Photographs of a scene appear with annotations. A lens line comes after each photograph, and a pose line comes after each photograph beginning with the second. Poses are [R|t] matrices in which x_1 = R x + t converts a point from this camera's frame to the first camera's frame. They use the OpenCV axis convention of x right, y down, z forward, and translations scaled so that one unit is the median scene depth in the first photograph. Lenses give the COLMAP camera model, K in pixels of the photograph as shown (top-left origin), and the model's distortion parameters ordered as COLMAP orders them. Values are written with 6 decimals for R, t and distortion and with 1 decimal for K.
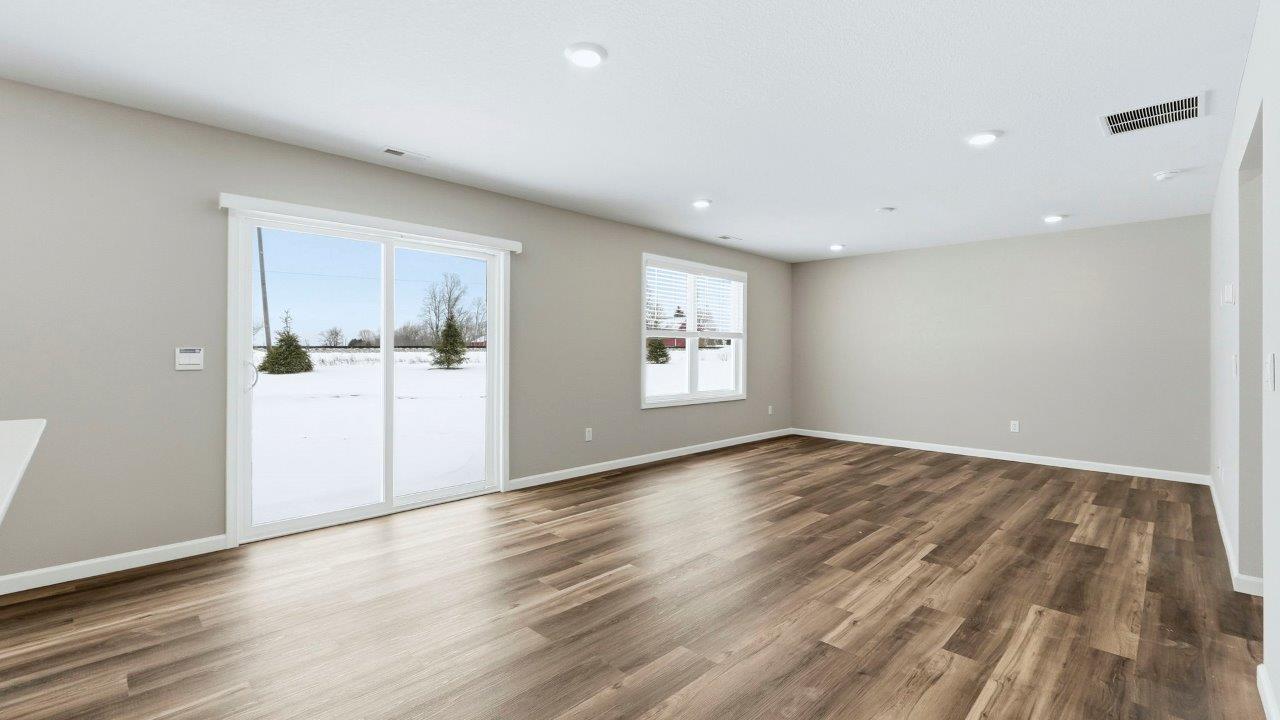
lens RADIAL K [[545.9, 0, 633.6], [0, 545.9, 354.5], [0, 0, 1]] dist [0.001065, 0.001385]
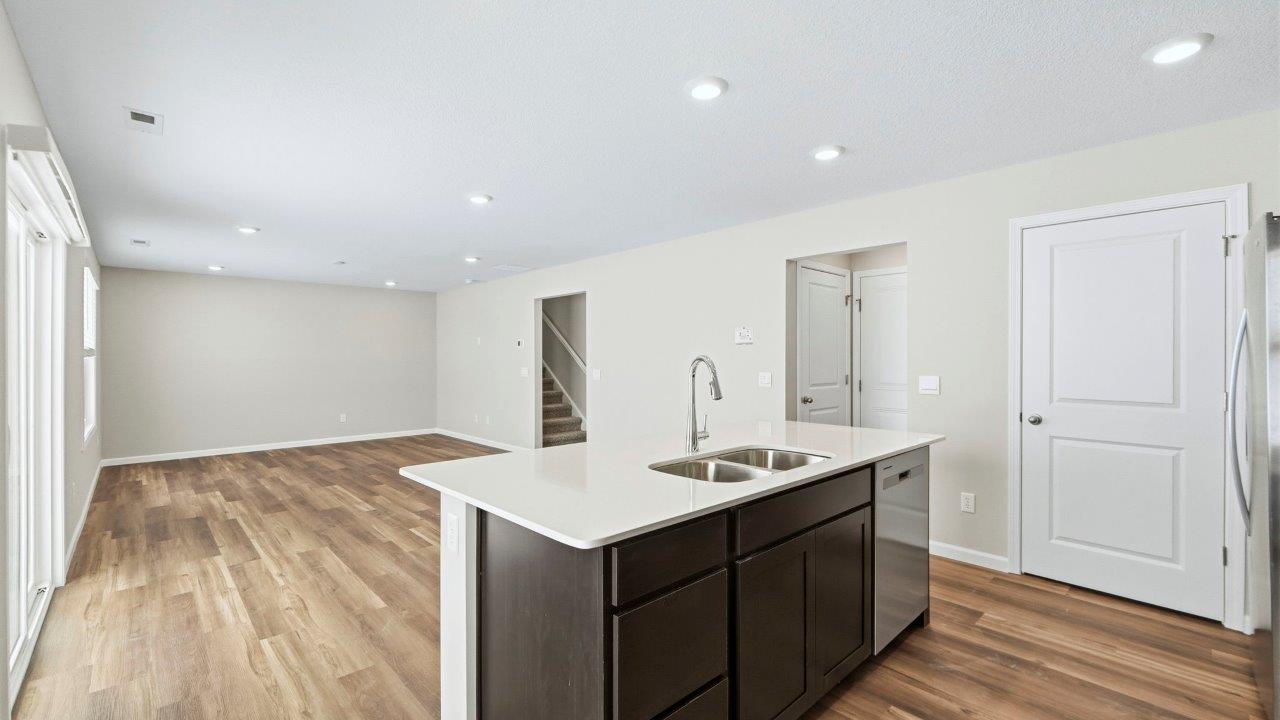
lens RADIAL K [[545.9, 0, 633.1], [0, 545.9, 354.9], [0, 0, 1]] dist [0.001065, 0.001385]
pose [[0.048814, -0.003052, 0.998803, -1.250098], [0.009971, 0.999947, 0.002568, -0.051926], [-0.998758, 0.009834, 0.048842, 0.329564]]
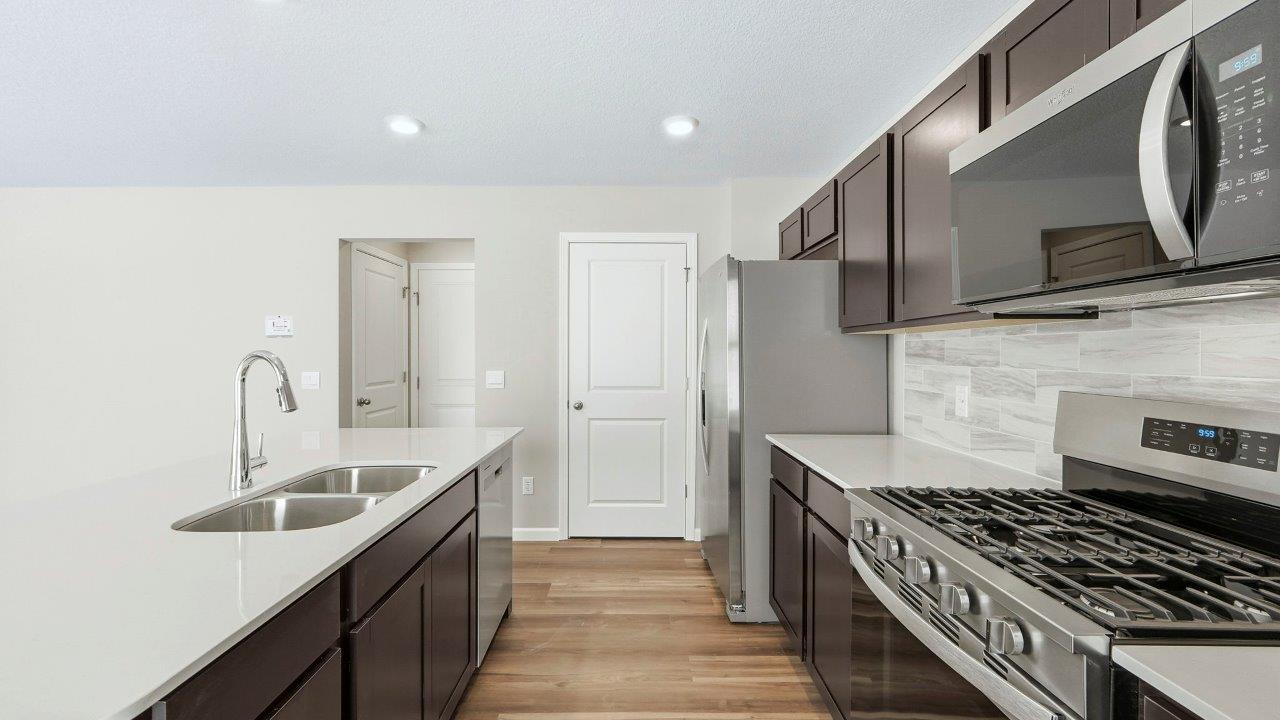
lens RADIAL K [[545.9, 0, 644.6], [0, 545.9, 353.1], [0, 0, 1]] dist [0.001065, 0.001385]
pose [[-0.707125, -0.006552, 0.707058, -1.153480], [0.003569, 0.999911, 0.012835, -0.051555], [-0.707080, 0.011600, -0.707039, 0.375792]]
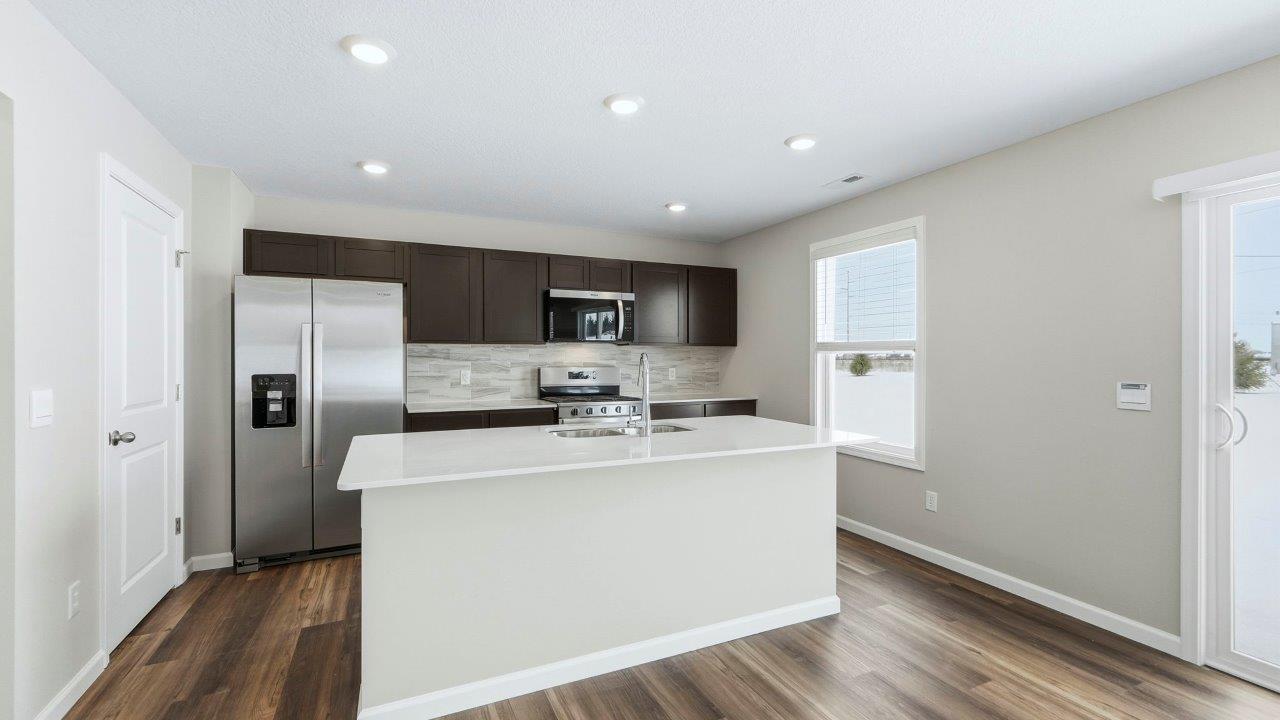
lens RADIAL K [[545.9, 0, 637.6], [0, 545.9, 356.7], [0, 0, 1]] dist [0.001065, 0.001385]
pose [[-0.346493, -0.006057, -0.938033, 0.194141], [-0.009651, 0.999949, -0.002892, -0.038877], [0.938003, 0.008051, -0.346534, 0.555868]]
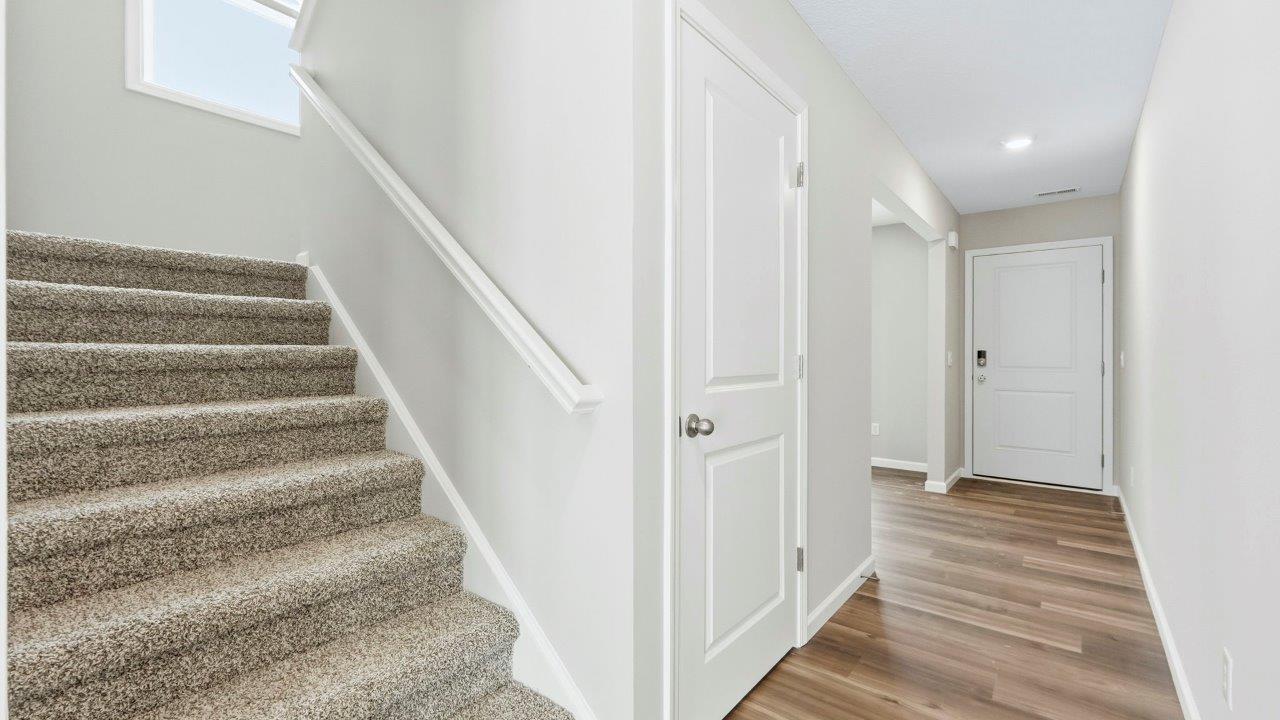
lens RADIAL K [[545.9, 0, 636.2], [0, 545.9, 352.5], [0, 0, 1]] dist [0.001065, 0.001385]
pose [[-0.993779, -0.007727, -0.111103, -0.143474], [-0.008191, 0.999960, 0.003721, 0.009178], [0.111069, 0.004608, -0.993802, 0.119913]]
